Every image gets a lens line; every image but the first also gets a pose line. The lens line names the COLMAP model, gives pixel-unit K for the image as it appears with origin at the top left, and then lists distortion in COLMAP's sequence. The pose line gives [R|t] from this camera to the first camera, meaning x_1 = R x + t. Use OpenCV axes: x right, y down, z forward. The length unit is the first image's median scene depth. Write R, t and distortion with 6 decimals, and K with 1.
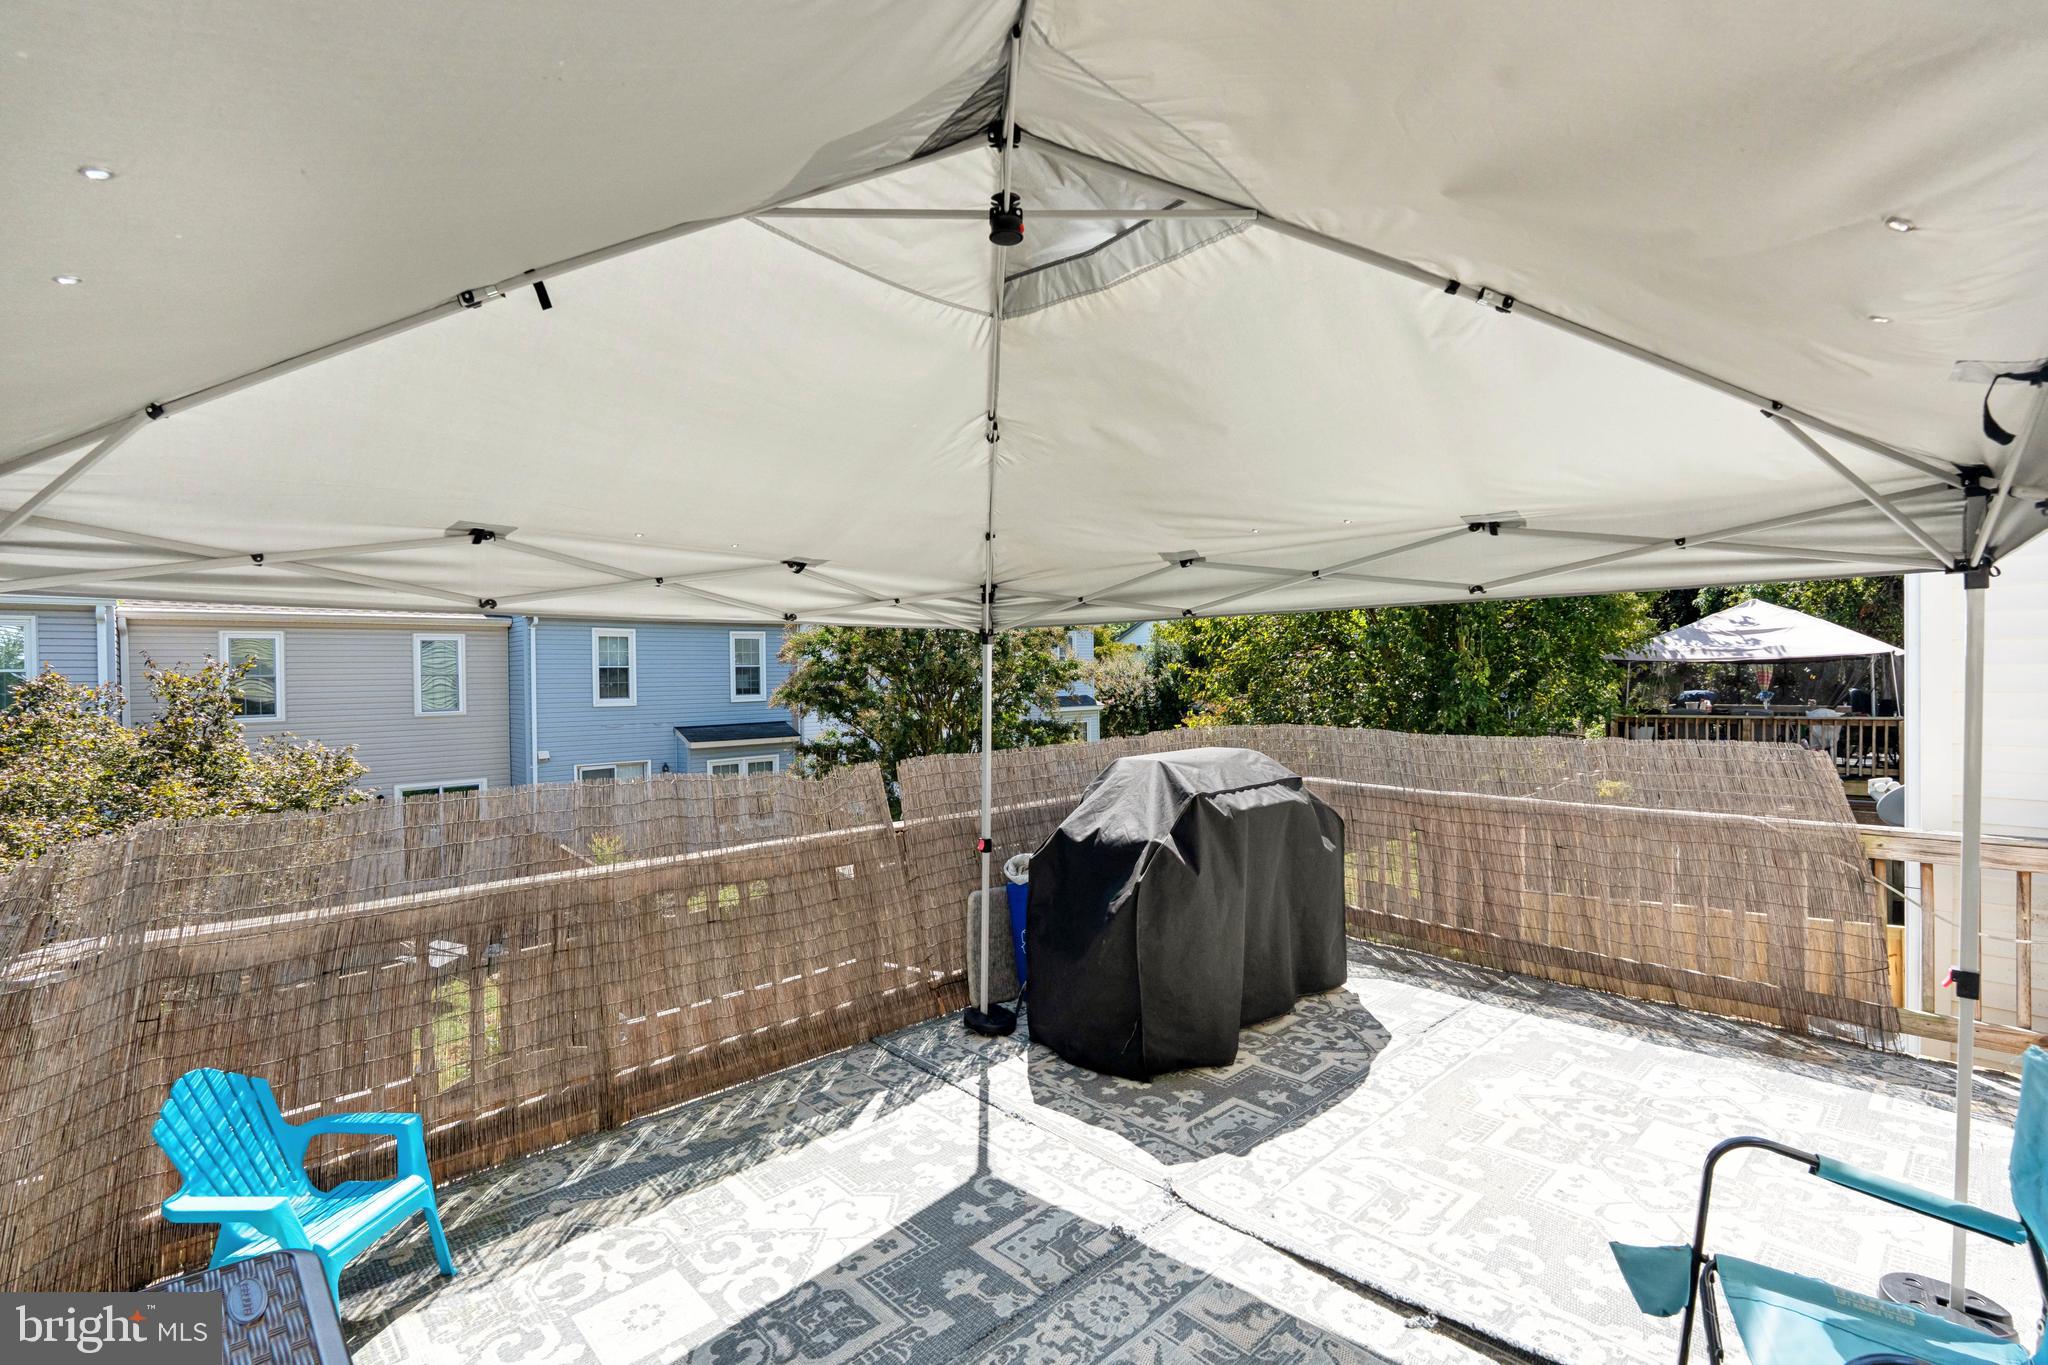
lens RADIAL K [[909.6, 0, 1025.0], [0, 909.6, 679.9], [0, 0, 1]] dist [-0.001594, -0.000010]
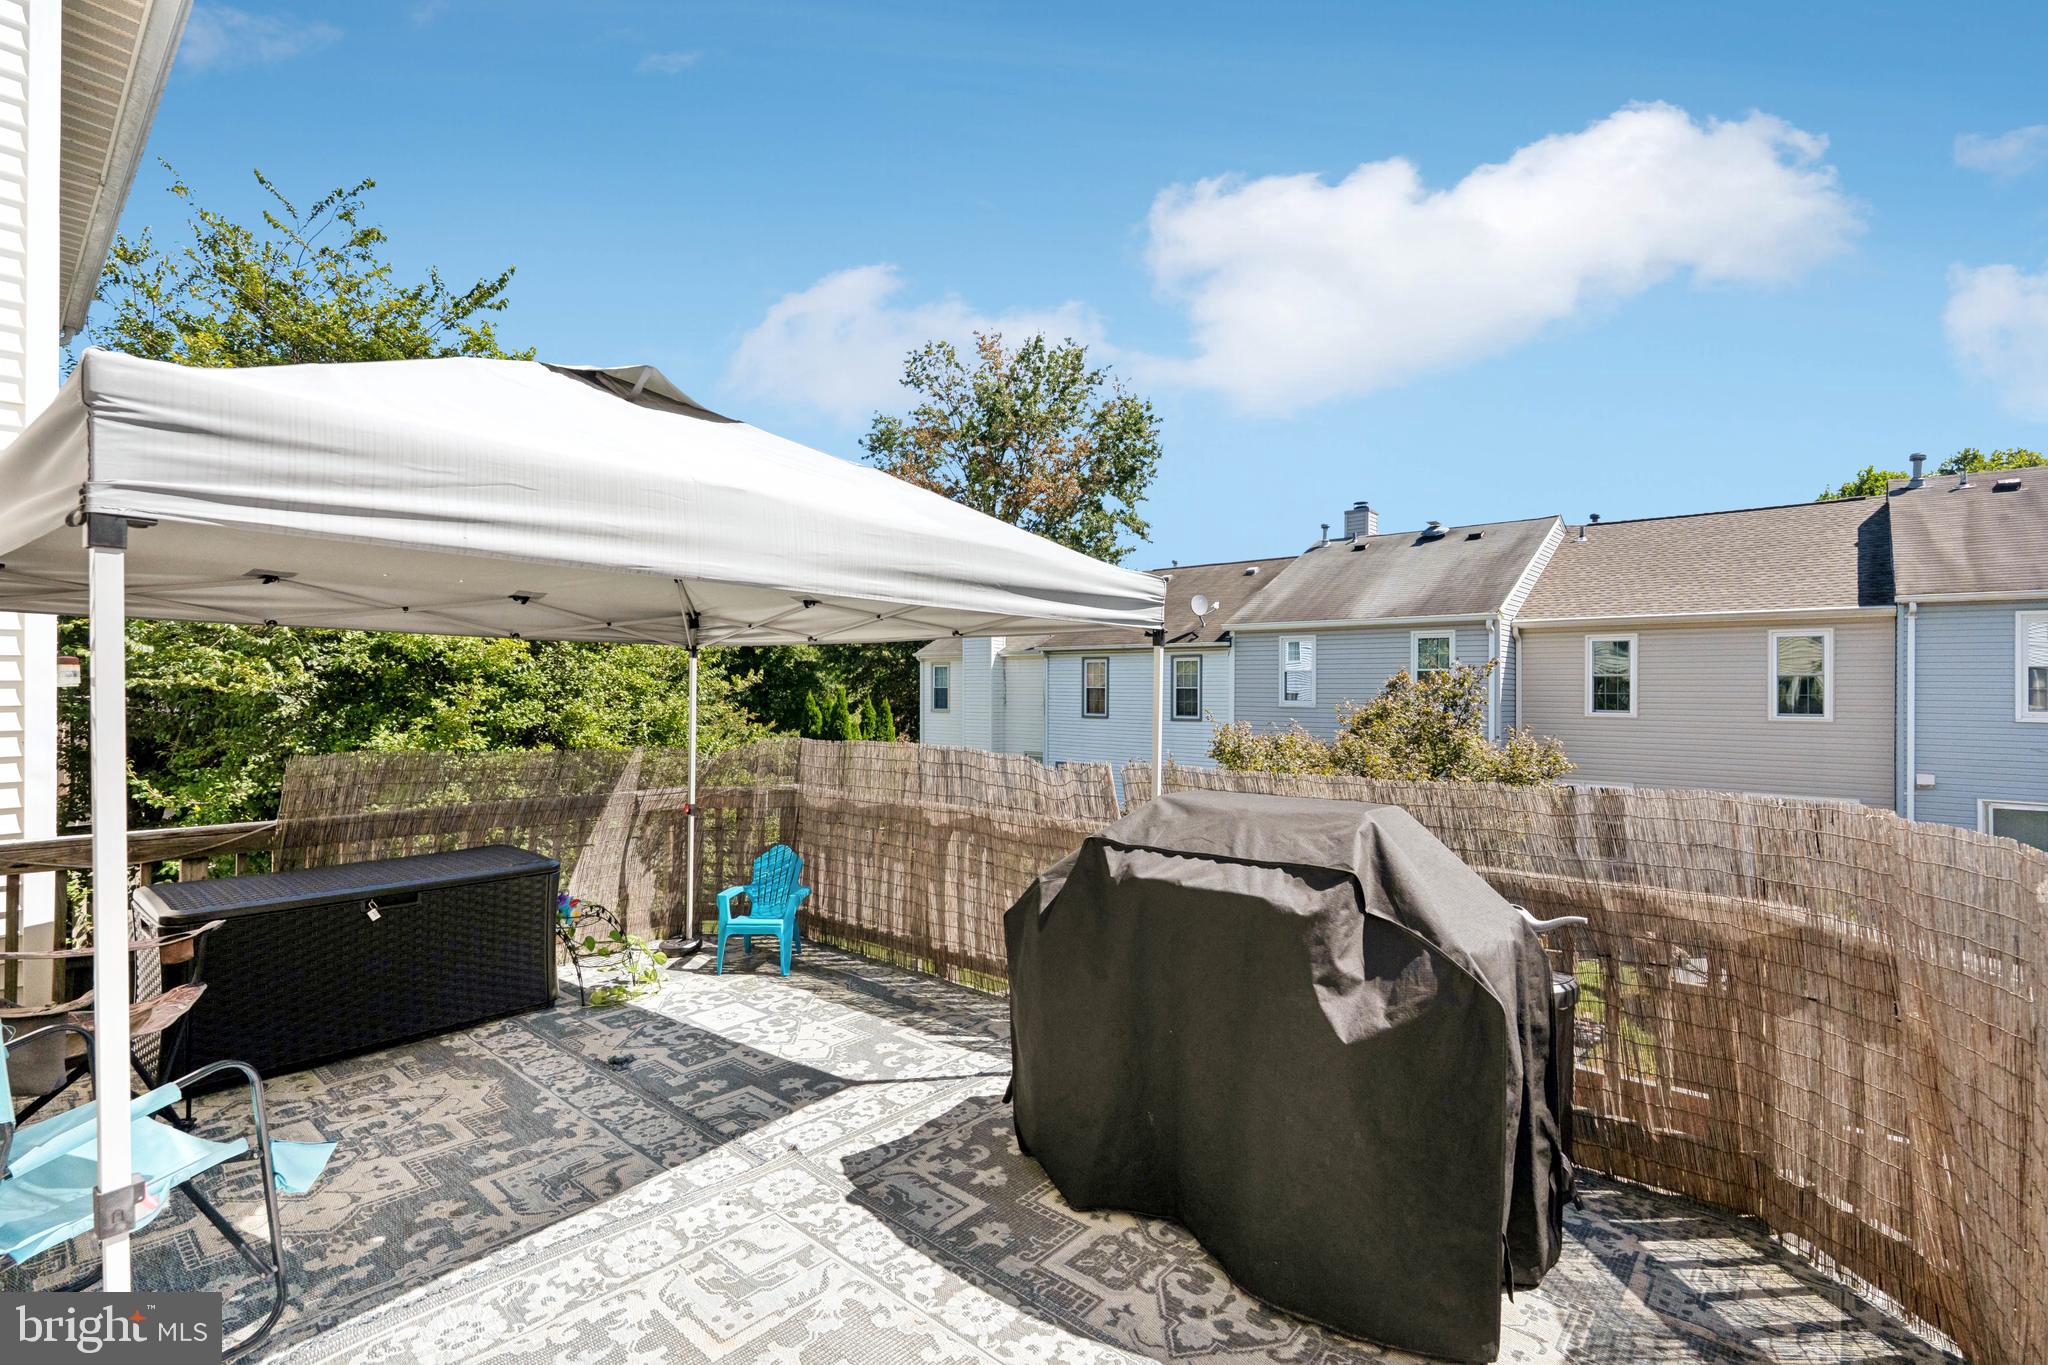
lens RADIAL K [[901.2, 0, 1024.0], [0, 901.2, 682.5], [0, 0, 1]] dist [-0.001763, -0.000168]
pose [[0.125891, 0.008713, -0.992006, 1.091832], [-0.018444, 0.999809, 0.006441, -0.010919], [0.991873, 0.017486, 0.126028, 0.984820]]
